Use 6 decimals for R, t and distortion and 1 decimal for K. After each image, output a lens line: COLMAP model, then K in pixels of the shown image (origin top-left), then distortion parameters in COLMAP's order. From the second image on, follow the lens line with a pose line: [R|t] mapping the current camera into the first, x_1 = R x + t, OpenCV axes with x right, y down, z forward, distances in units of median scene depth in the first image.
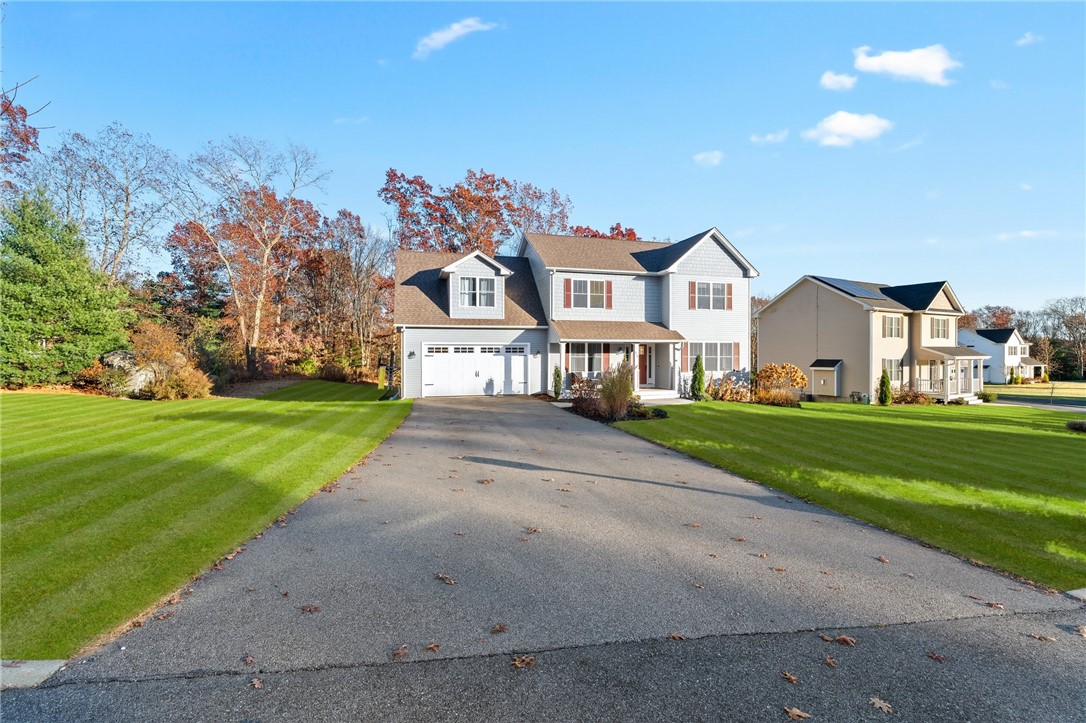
lens RADIAL K [[478.8, 0, 580.4], [0, 478.8, 355.2], [0, 0, 1]] dist [-0.003982, 0.000366]
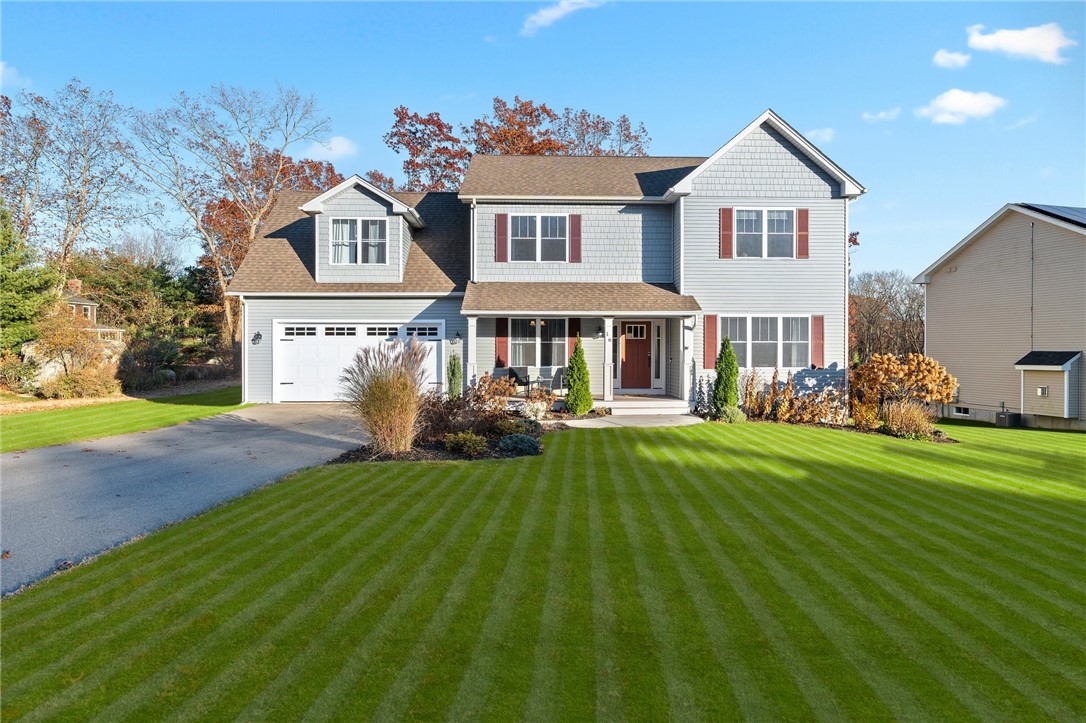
lens RADIAL K [[598.9, 0, 565.3], [0, 598.9, 354.3], [0, 0, 1]] dist [-0.002640, -0.001578]
pose [[0.962251, 0.001115, -0.272161, 0.236957], [-0.000628, 0.999998, 0.001876, 0.016099], [0.272163, -0.001634, 0.962250, 0.260403]]
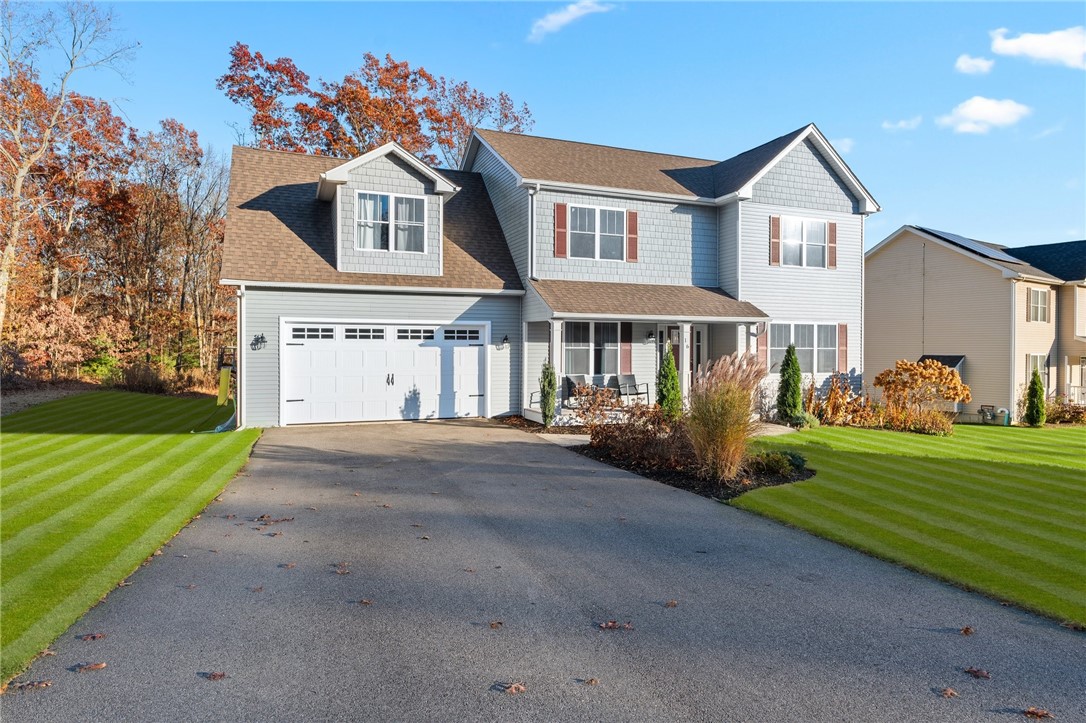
lens RADIAL K [[660.4, 0, 581.7], [0, 660.4, 354.9], [0, 0, 1]] dist [-0.002337, -0.009057]
pose [[0.996292, 0.000426, 0.086039, -0.060747], [-0.000656, 0.999996, 0.002643, 0.008672], [-0.086038, -0.002690, 0.996288, 0.229194]]
